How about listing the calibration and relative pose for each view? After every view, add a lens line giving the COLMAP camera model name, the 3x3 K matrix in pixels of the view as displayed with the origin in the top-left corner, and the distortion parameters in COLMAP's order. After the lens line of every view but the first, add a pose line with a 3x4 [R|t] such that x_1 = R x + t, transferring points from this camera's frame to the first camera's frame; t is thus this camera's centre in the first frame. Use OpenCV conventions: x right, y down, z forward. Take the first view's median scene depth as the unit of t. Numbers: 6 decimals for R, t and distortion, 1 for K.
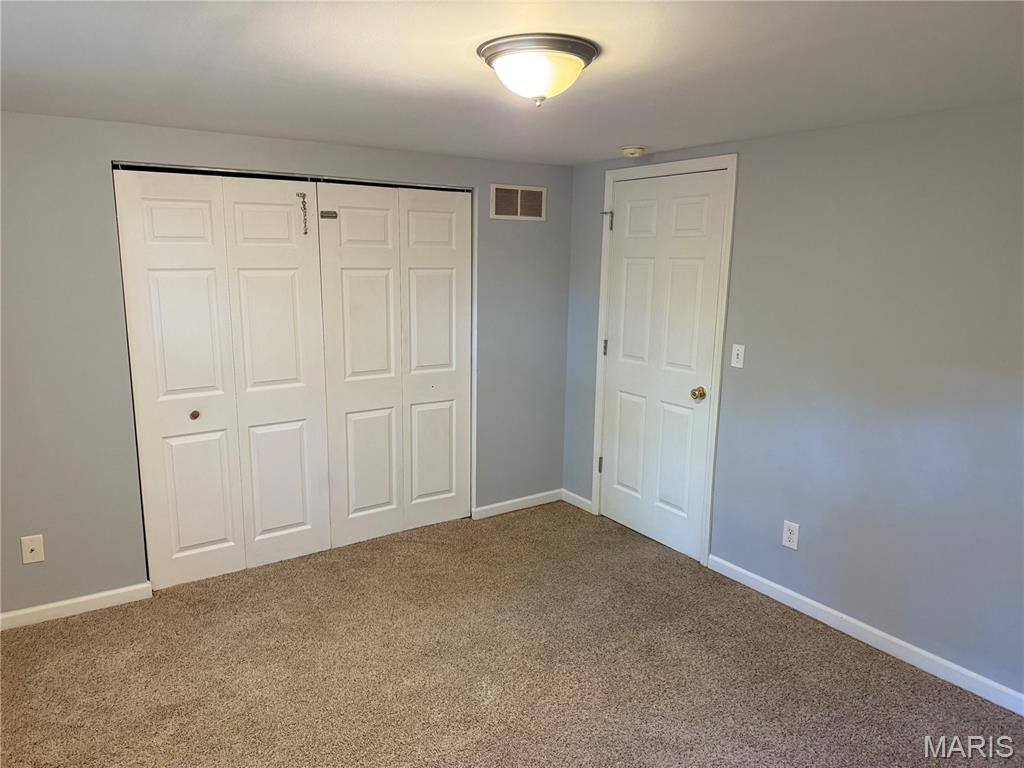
lens RADIAL K [[698.1, 0, 512.0], [0, 698.1, 384.0], [0, 0, 1]] dist [0.146311, -0.192714]
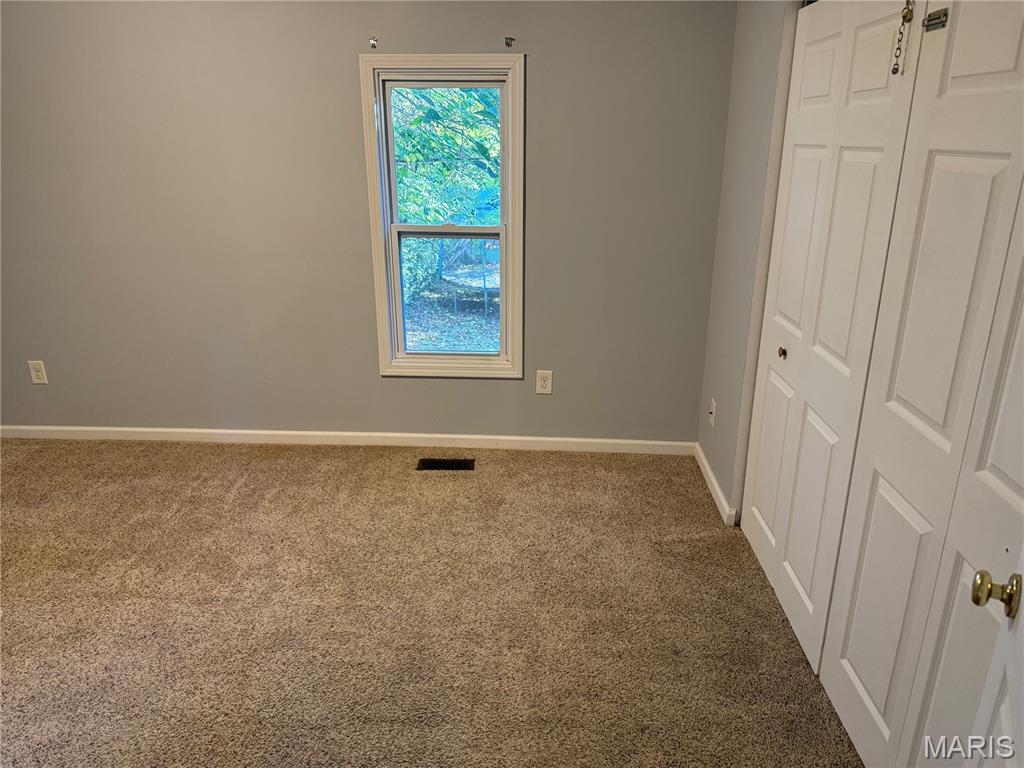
lens RADIAL K [[719.3, 0, 509.9], [0, 719.3, 399.5], [0, 0, 1]] dist [0.013315, 0.002518]
pose [[-0.609981, 0.278576, -0.741834, 0.268914], [-0.135661, 0.885635, 0.444125, -0.190168], [0.780717, 0.371546, -0.502429, 1.077556]]
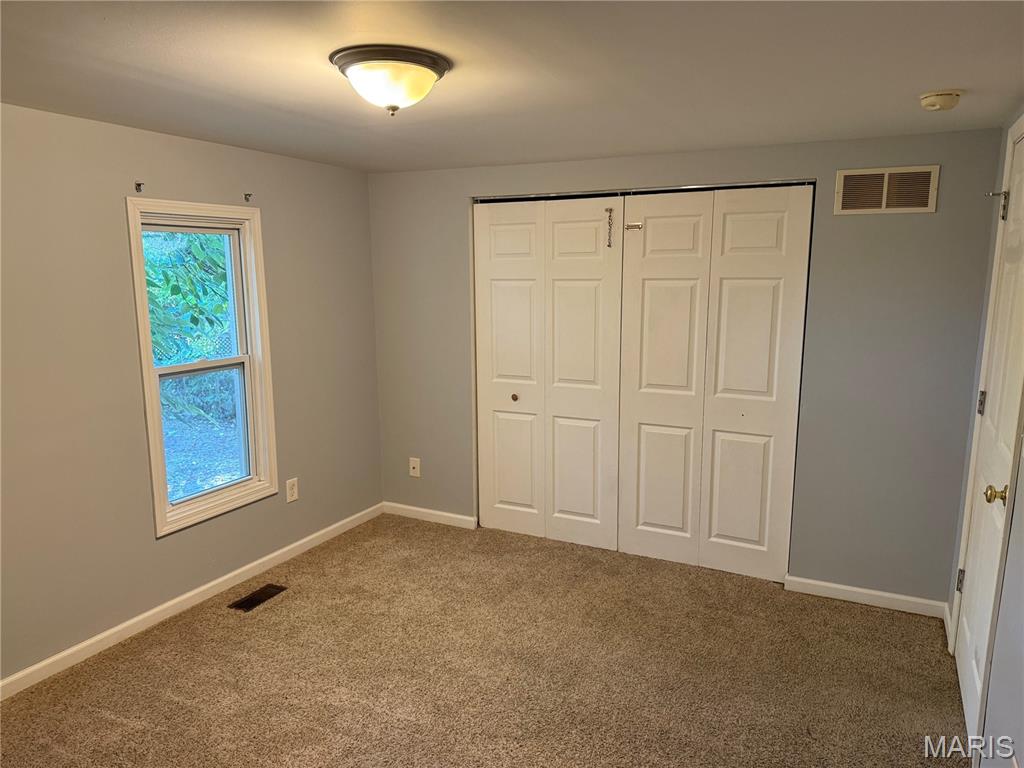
lens RADIAL K [[731.1, 0, 515.1], [0, 731.1, 390.2], [0, 0, 1]] dist [0.123847, -0.171356]
pose [[0.491297, 0.144358, -0.858946, 0.589129], [-0.147205, 0.985745, 0.081471, -0.066545], [0.858463, 0.086415, 0.505544, 0.330942]]
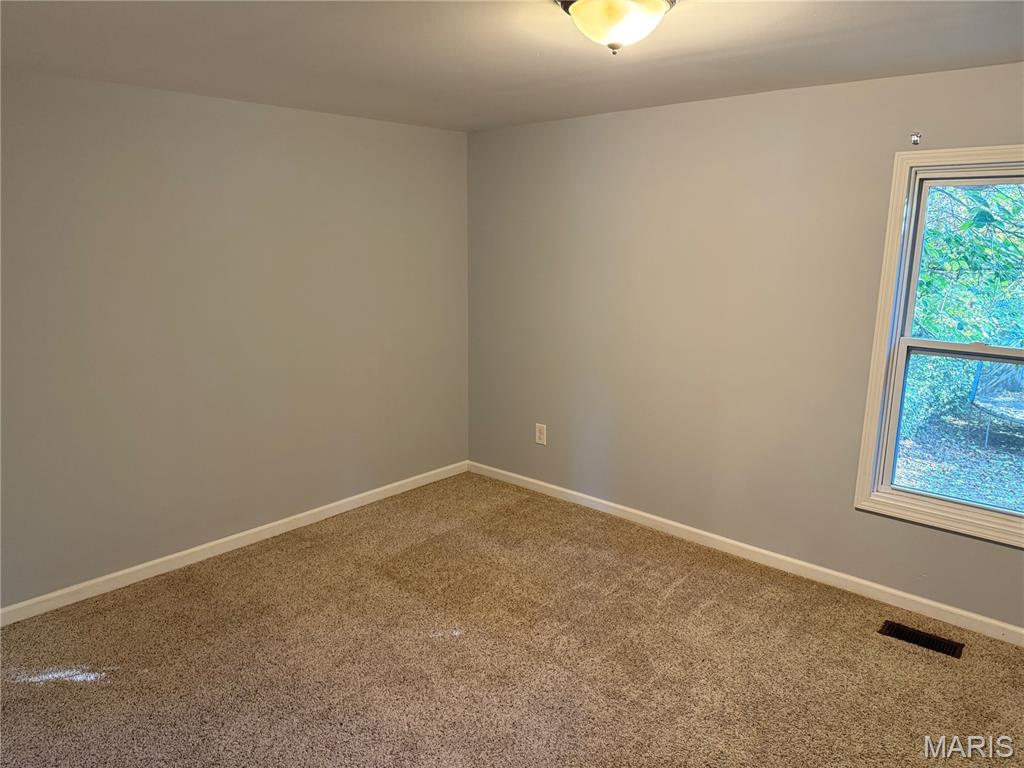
lens RADIAL K [[735.2, 0, 512.0], [0, 735.2, 384.0], [0, 0, 1]] dist [-0.000127, -0.001466]
pose [[-0.970246, 0.039369, -0.238899, 0.224569], [-0.052210, 0.929459, 0.365212, -0.183879], [0.236425, 0.366819, -0.899749, 1.056848]]
